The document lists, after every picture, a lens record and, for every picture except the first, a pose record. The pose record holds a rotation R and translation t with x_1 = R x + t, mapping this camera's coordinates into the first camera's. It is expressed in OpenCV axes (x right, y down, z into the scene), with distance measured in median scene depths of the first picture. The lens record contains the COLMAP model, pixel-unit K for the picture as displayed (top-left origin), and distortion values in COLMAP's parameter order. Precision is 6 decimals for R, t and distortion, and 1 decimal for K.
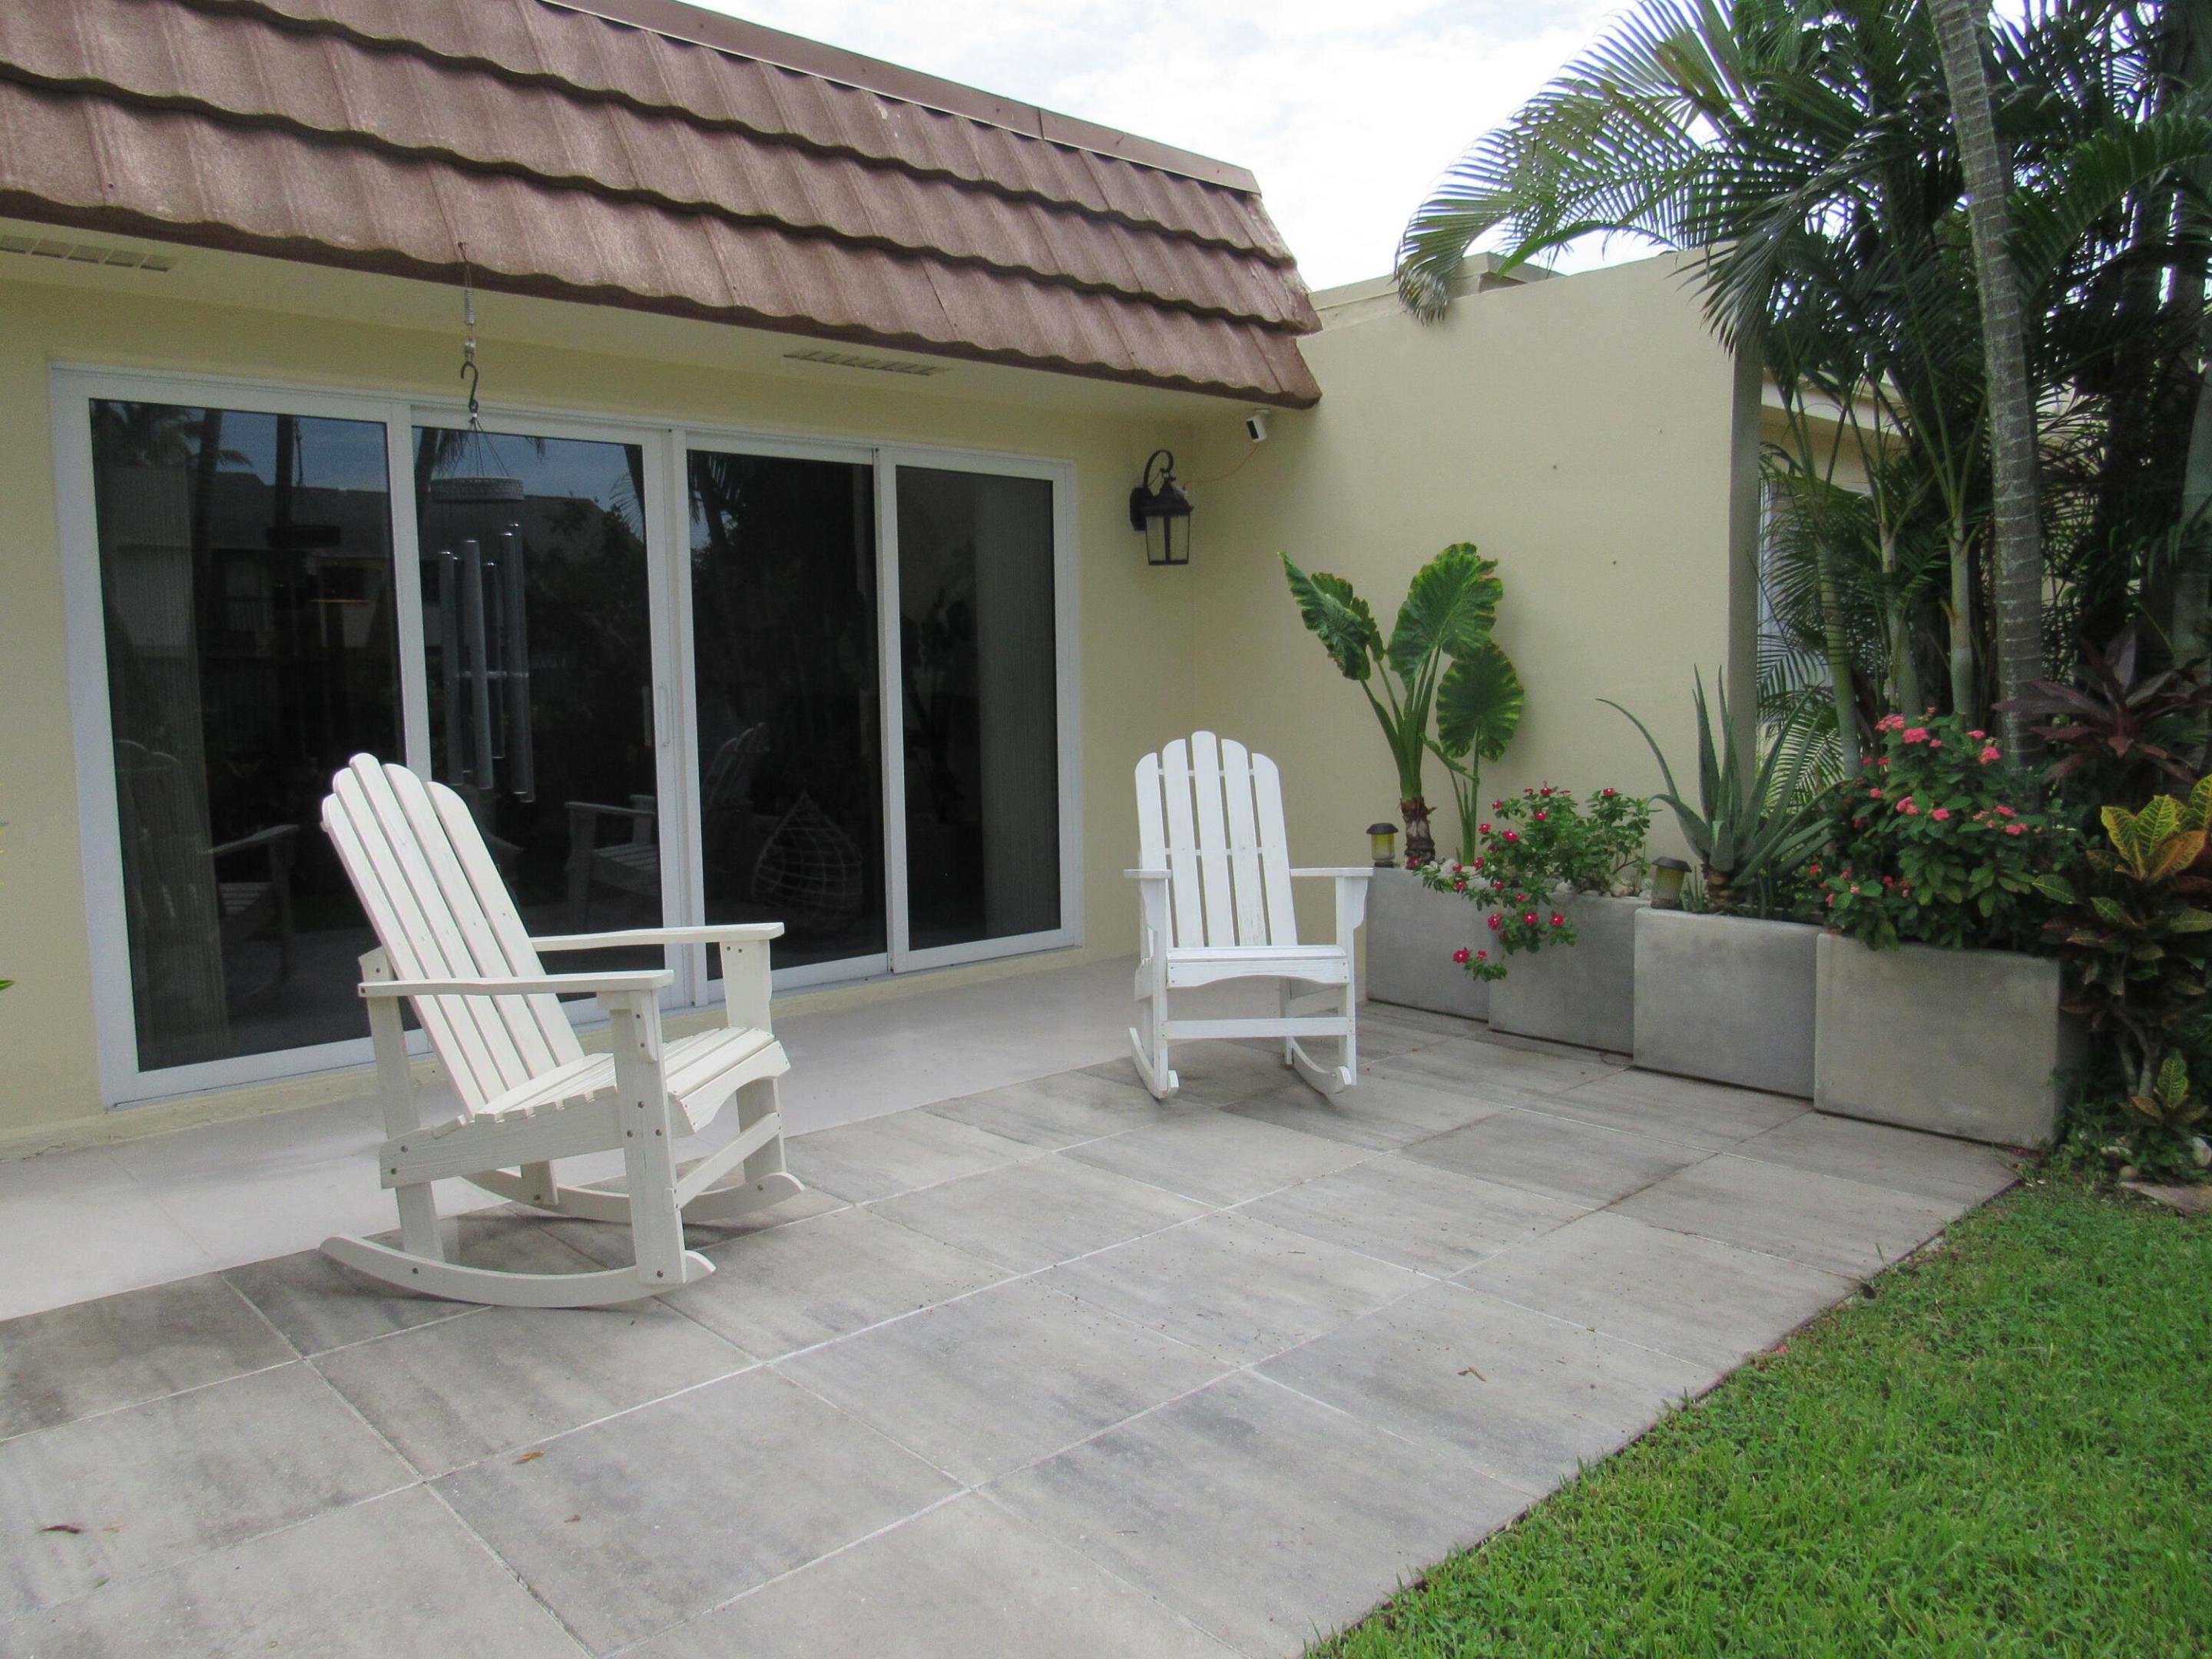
lens RADIAL K [[1613.0, 0, 1096.7], [0, 1613.0, 828.1], [0, 0, 1]] dist [-0.009128, 0.010608]
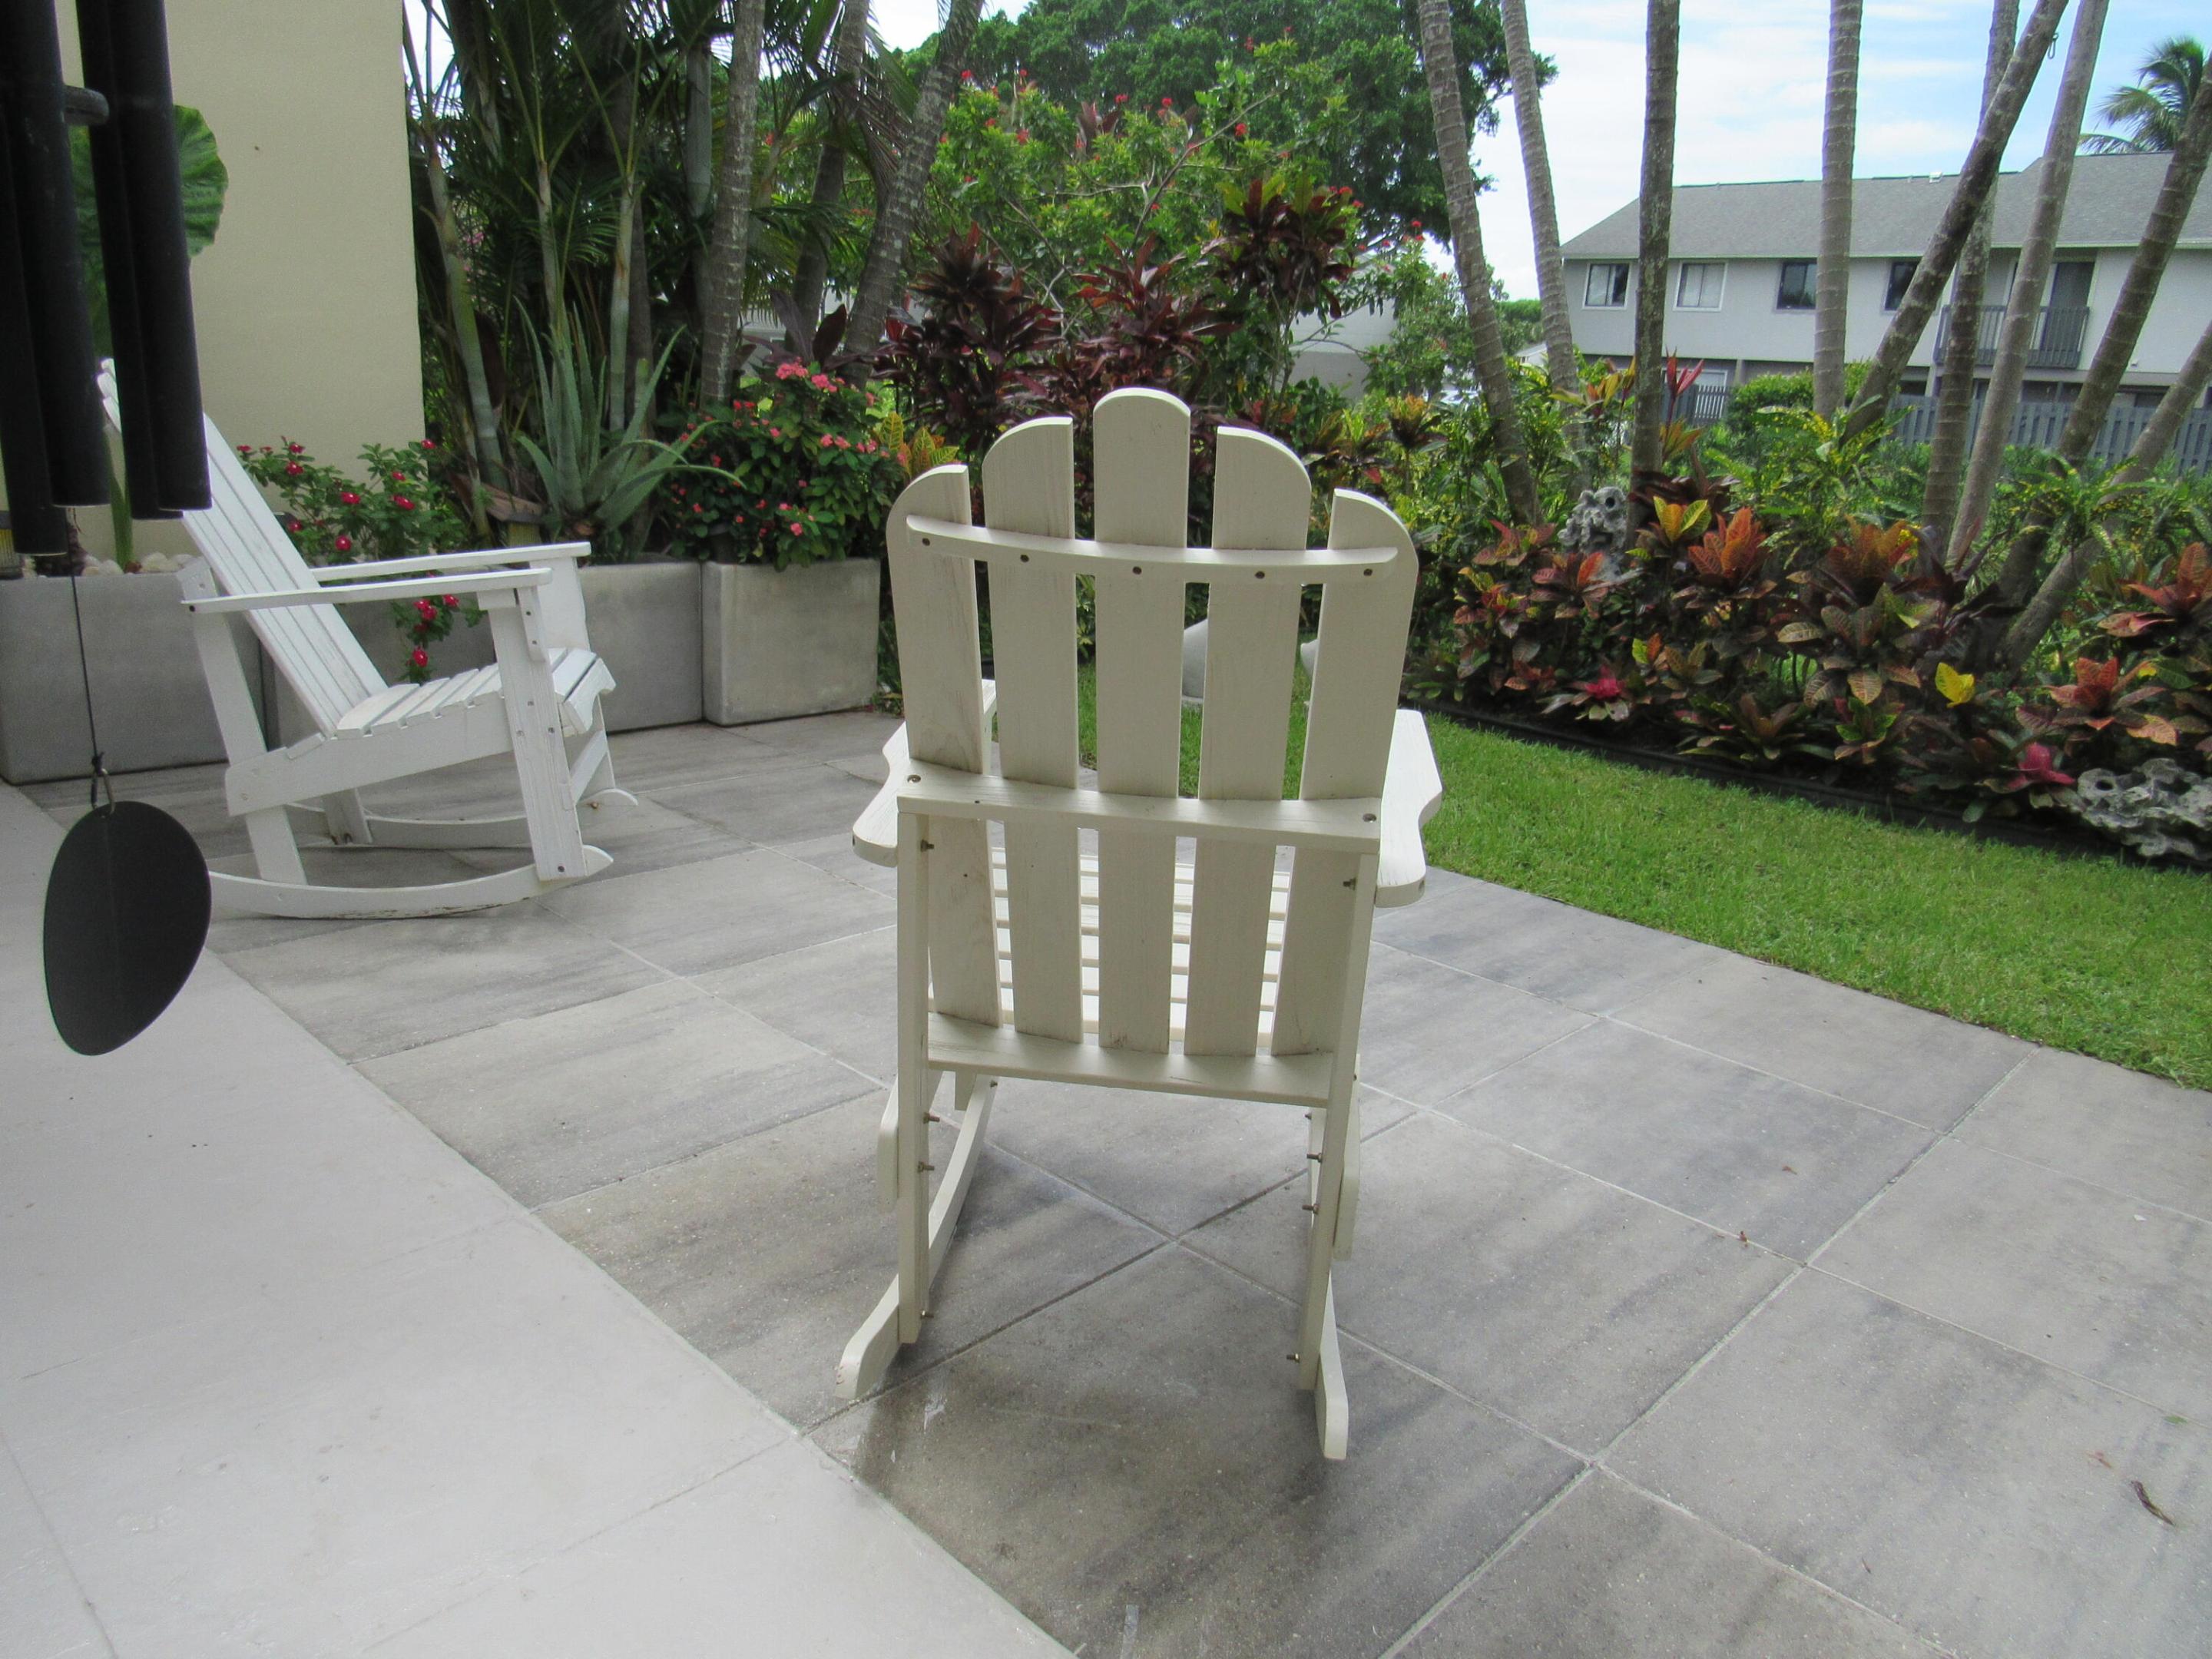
lens RADIAL K [[1613.0, 0, 1093.7], [0, 1613.0, 832.0], [0, 0, 1]] dist [-0.009128, 0.010608]
pose [[-0.088733, -0.253569, 0.963239, -0.981078], [0.039686, 0.965386, 0.257790, -0.047607], [-0.995265, 0.061101, -0.075598, 1.213212]]
